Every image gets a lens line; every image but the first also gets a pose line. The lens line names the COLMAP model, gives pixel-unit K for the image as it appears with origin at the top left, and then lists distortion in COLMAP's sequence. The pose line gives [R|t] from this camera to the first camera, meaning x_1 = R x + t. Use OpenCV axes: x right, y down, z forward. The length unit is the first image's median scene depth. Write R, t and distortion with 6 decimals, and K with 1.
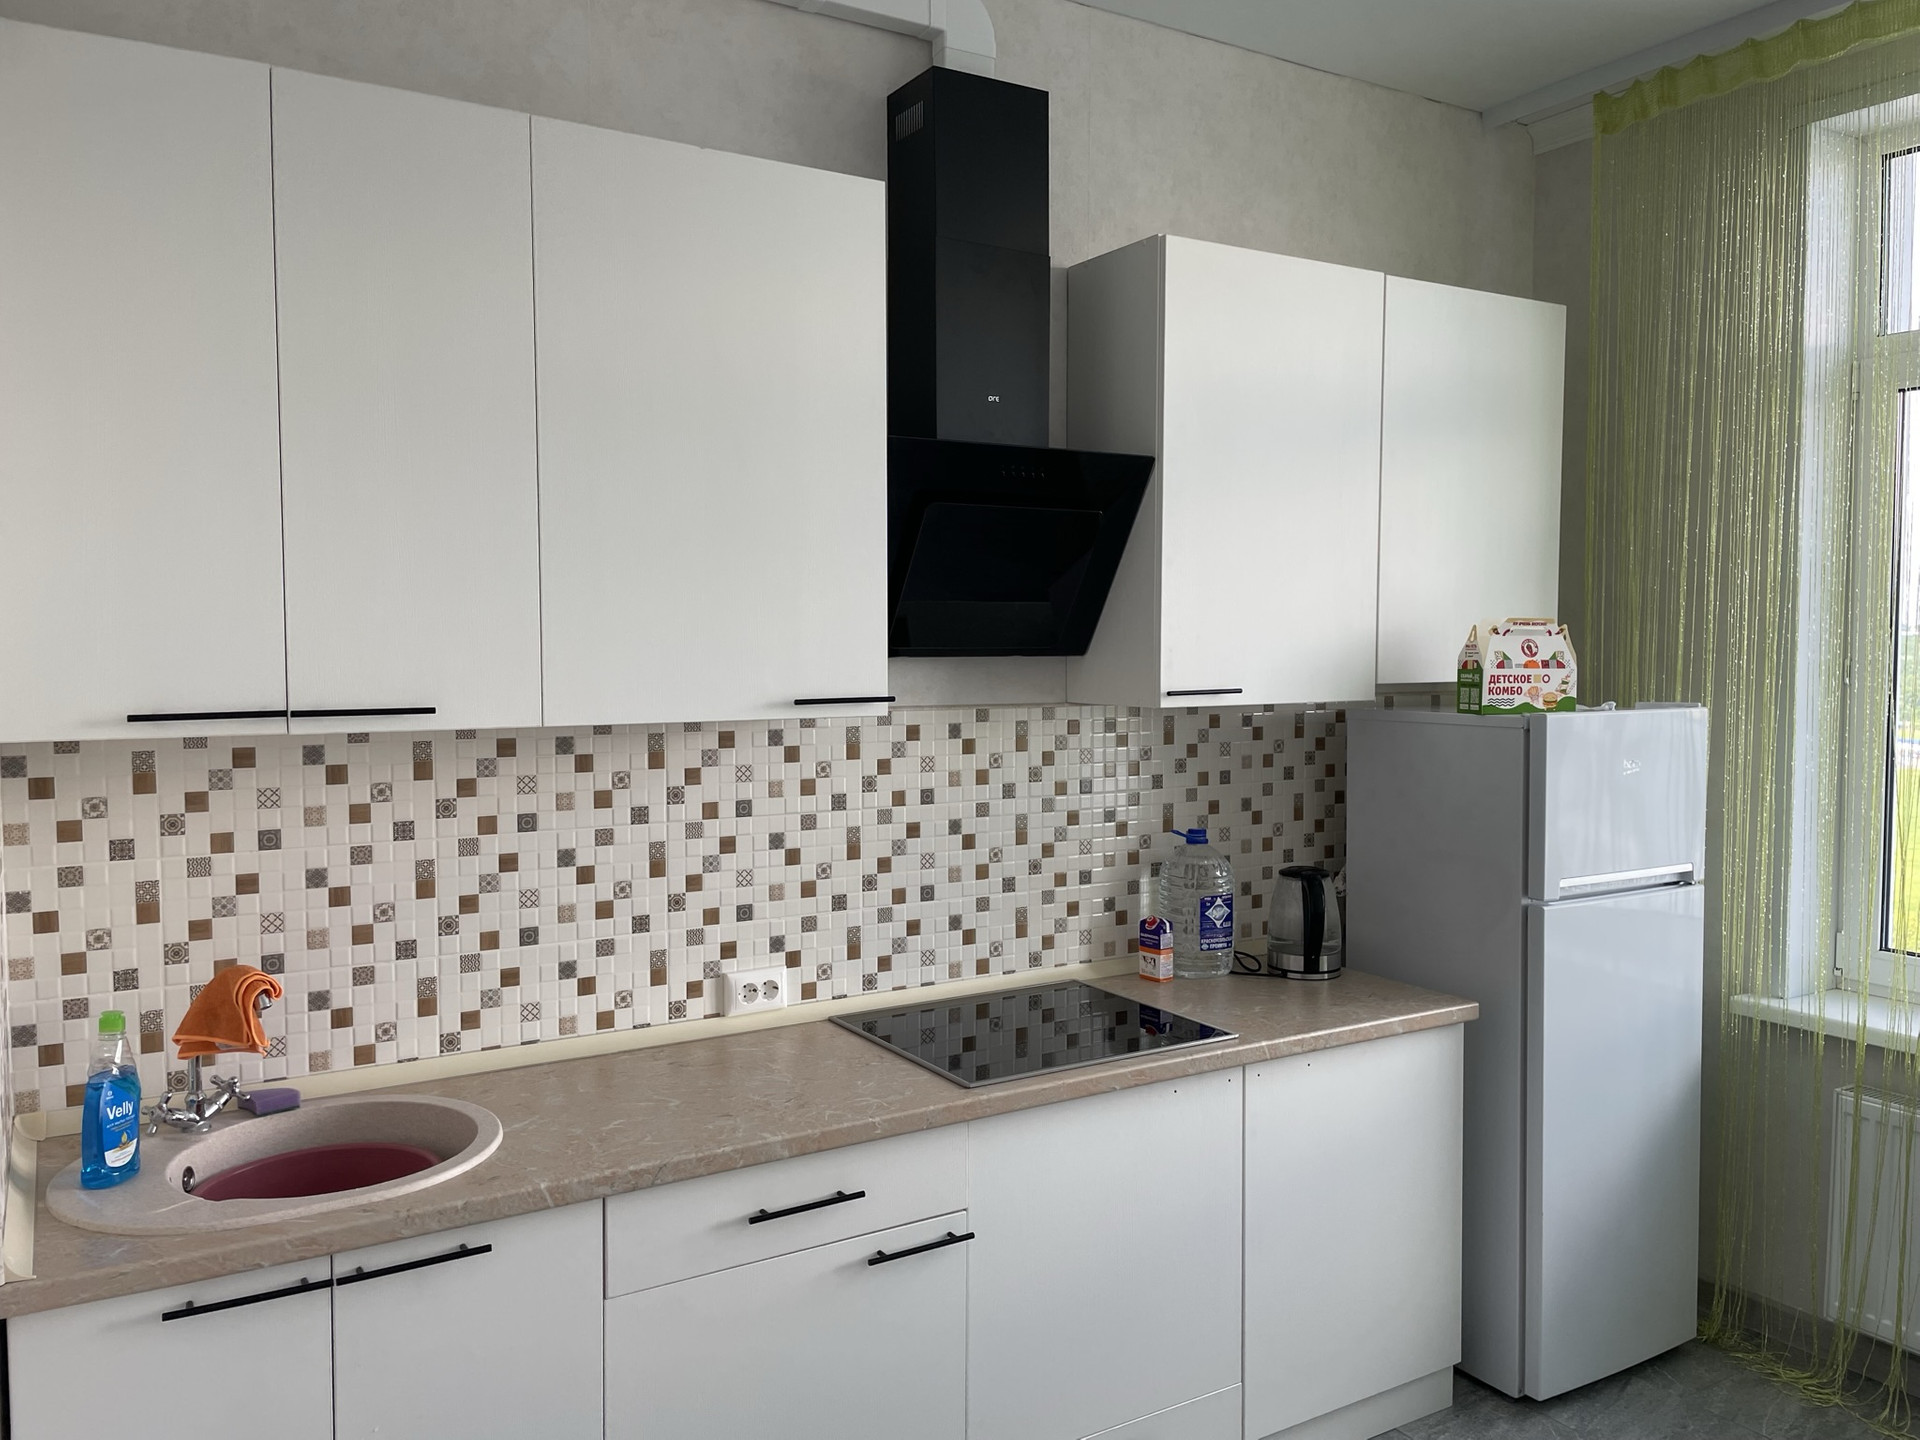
lens RADIAL K [[1452.0, 0, 957.7], [0, 1452.0, 719.6], [0, 0, 1]] dist [0.089960, -0.122370]
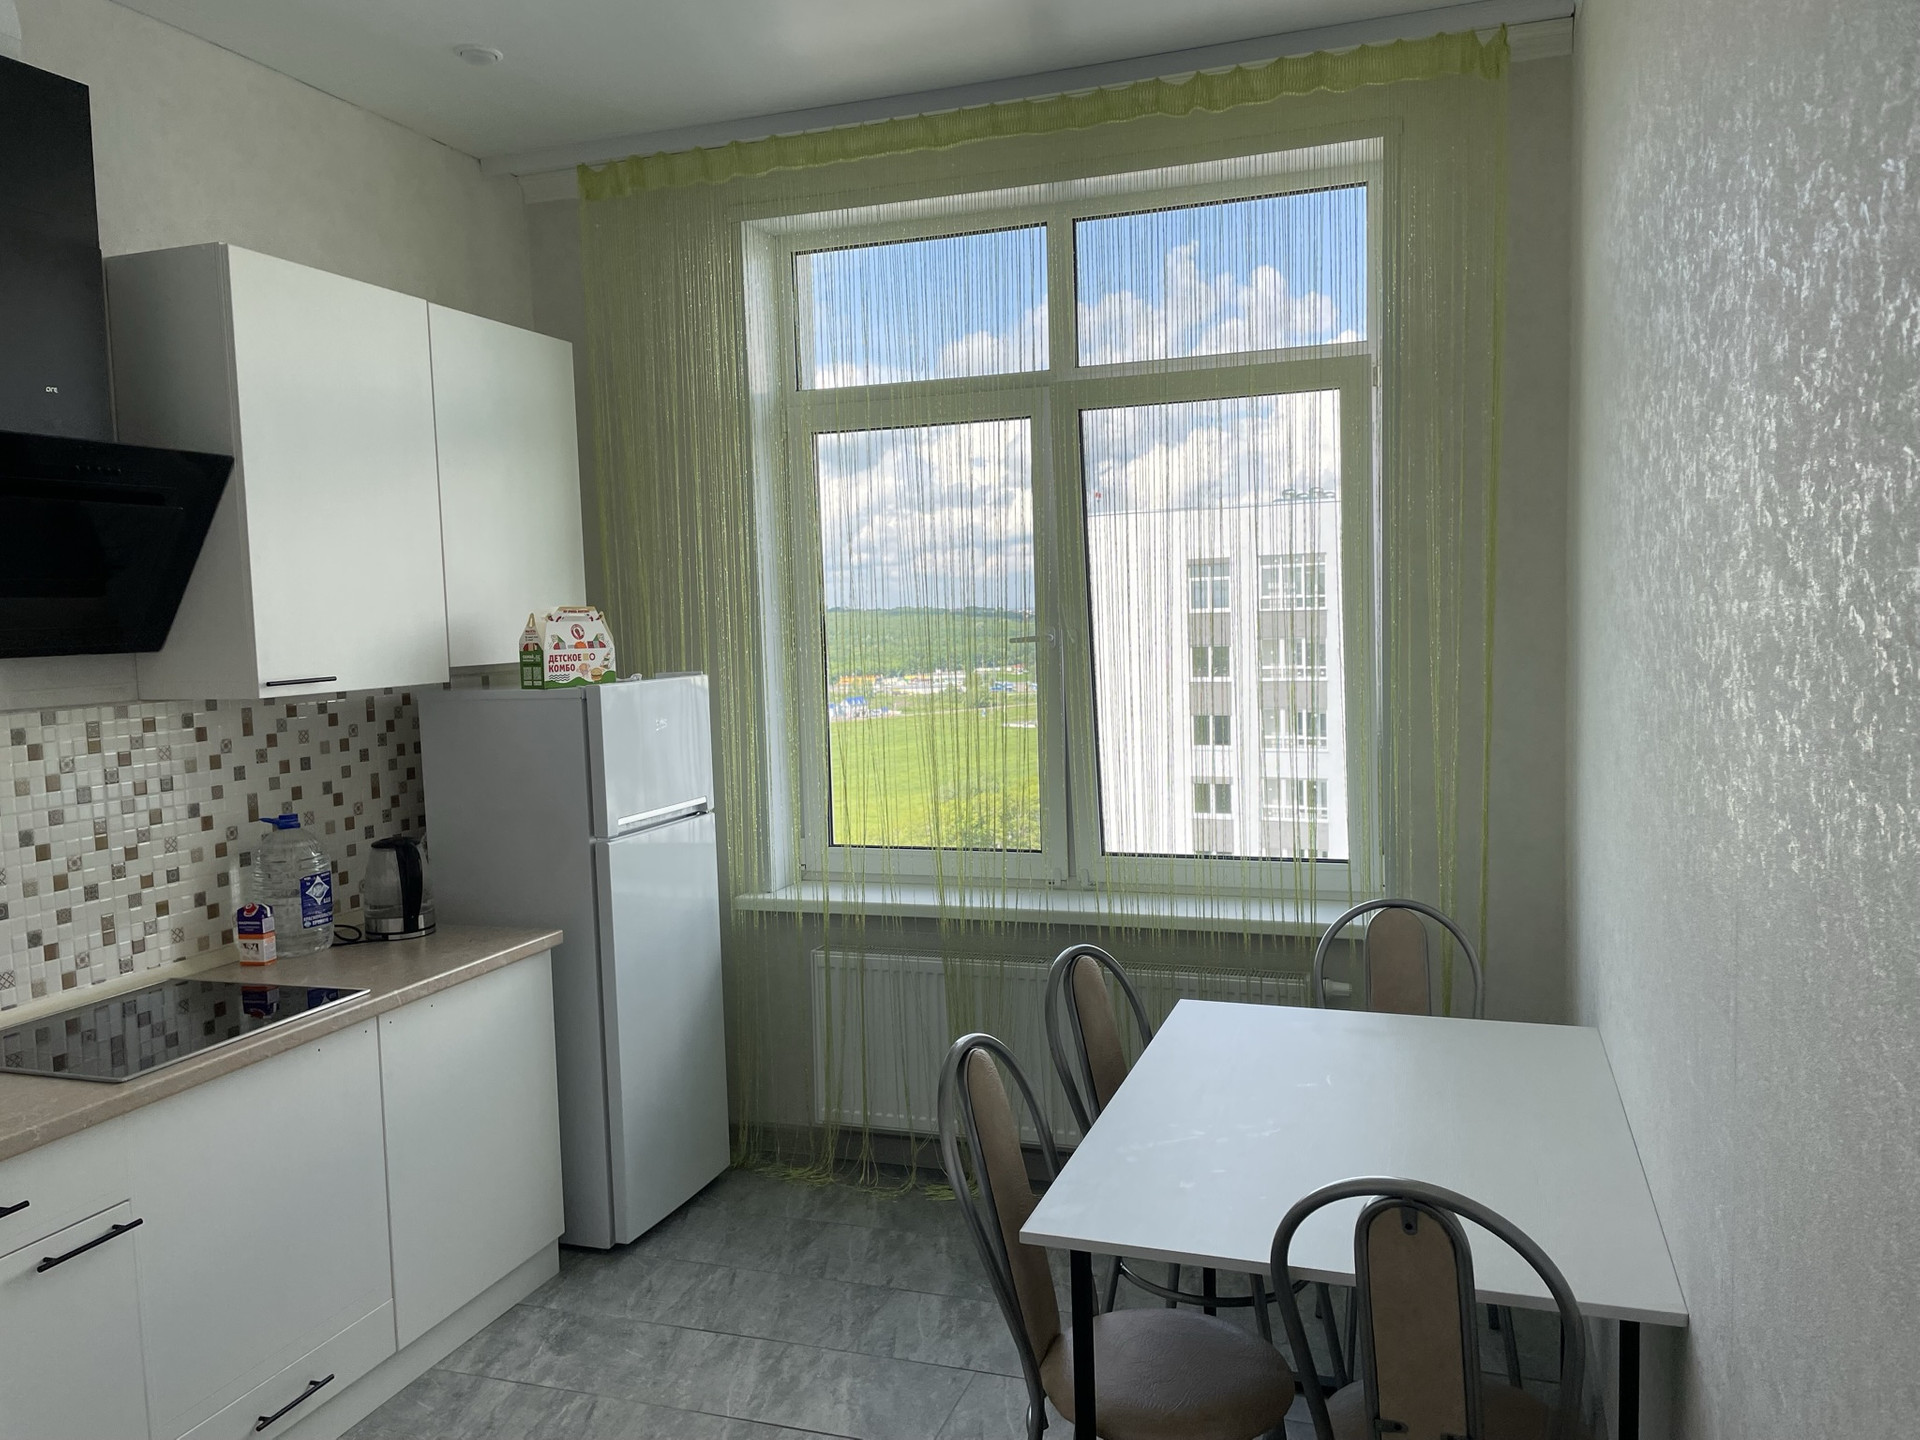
lens RADIAL K [[1452.0, 0, 957.7], [0, 1452.0, 719.6], [0, 0, 1]] dist [0.089960, -0.122370]
pose [[0.771535, -0.069430, 0.632387, -0.129363], [0.063472, 0.997468, 0.032074, 0.004365], [-0.633013, 0.015393, 0.773988, -0.119445]]
